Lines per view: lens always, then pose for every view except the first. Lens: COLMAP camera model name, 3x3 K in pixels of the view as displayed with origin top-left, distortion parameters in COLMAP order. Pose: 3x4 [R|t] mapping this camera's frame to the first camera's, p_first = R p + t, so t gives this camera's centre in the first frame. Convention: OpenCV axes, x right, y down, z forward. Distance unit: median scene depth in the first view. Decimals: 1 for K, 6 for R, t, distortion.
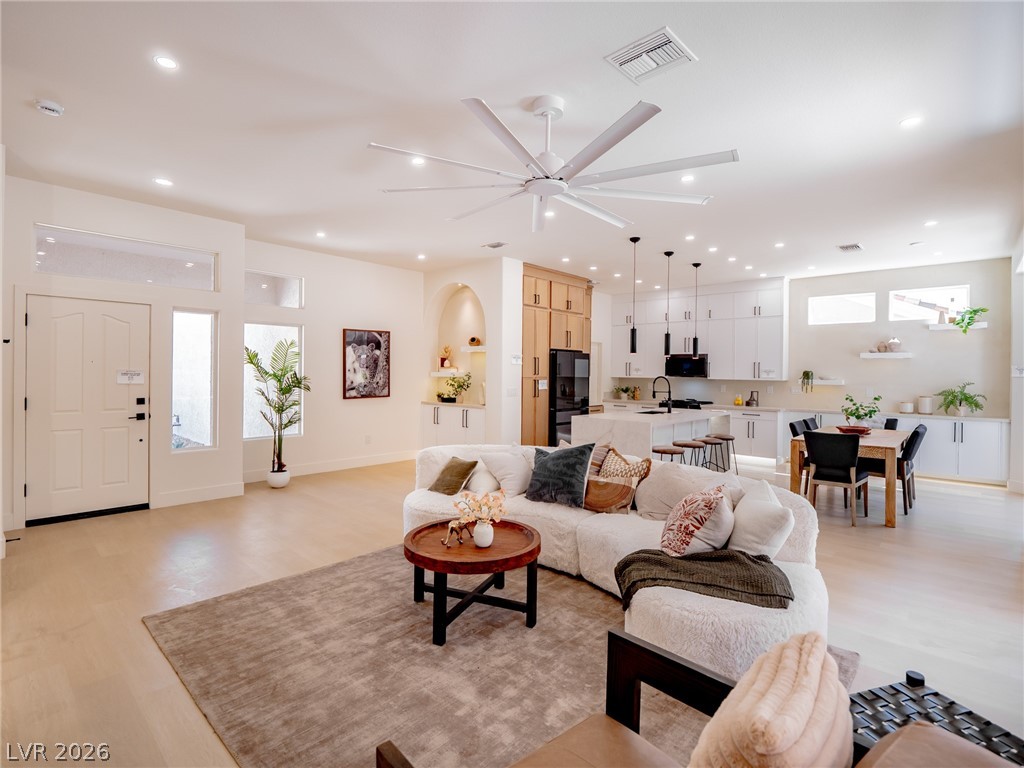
lens RADIAL K [[493.8, 0, 510.0], [0, 493.8, 376.2], [0, 0, 1]] dist [-0.001306, -0.008393]
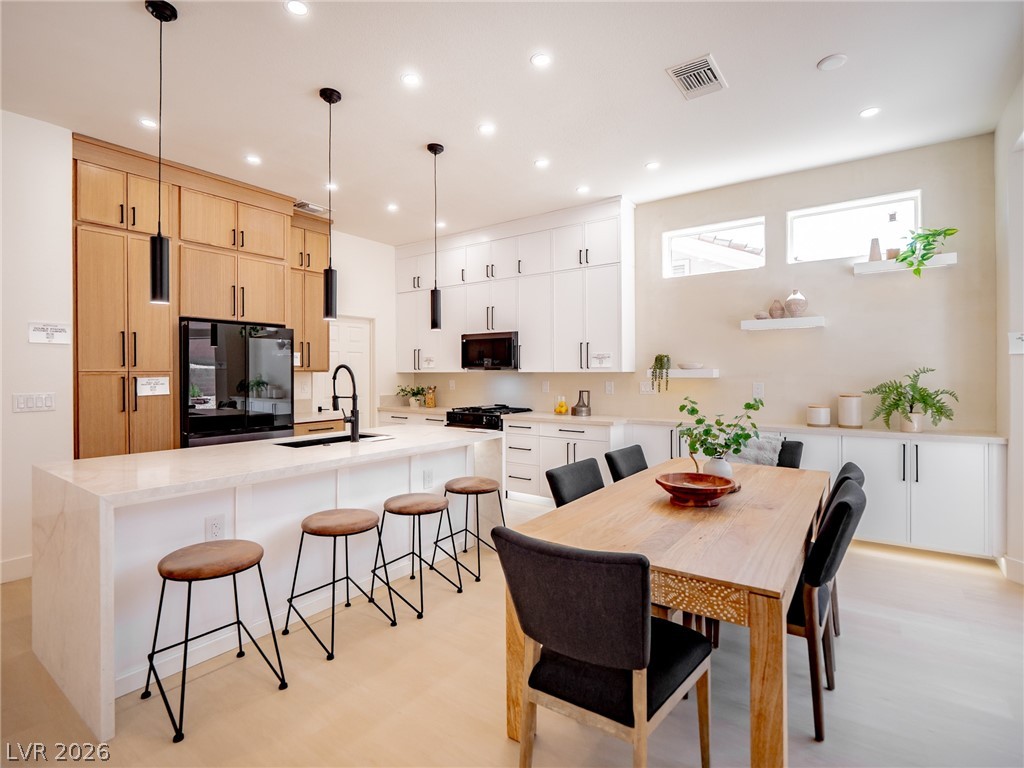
lens RADIAL K [[493.8, 0, 510.0], [0, 493.8, 376.2], [0, 0, 1]] dist [-0.001306, -0.008393]
pose [[0.992738, -0.015896, 0.119239, 0.396793], [0.016151, 0.999869, -0.001165, 0.014198], [-0.119205, 0.003083, 0.992865, 0.490174]]
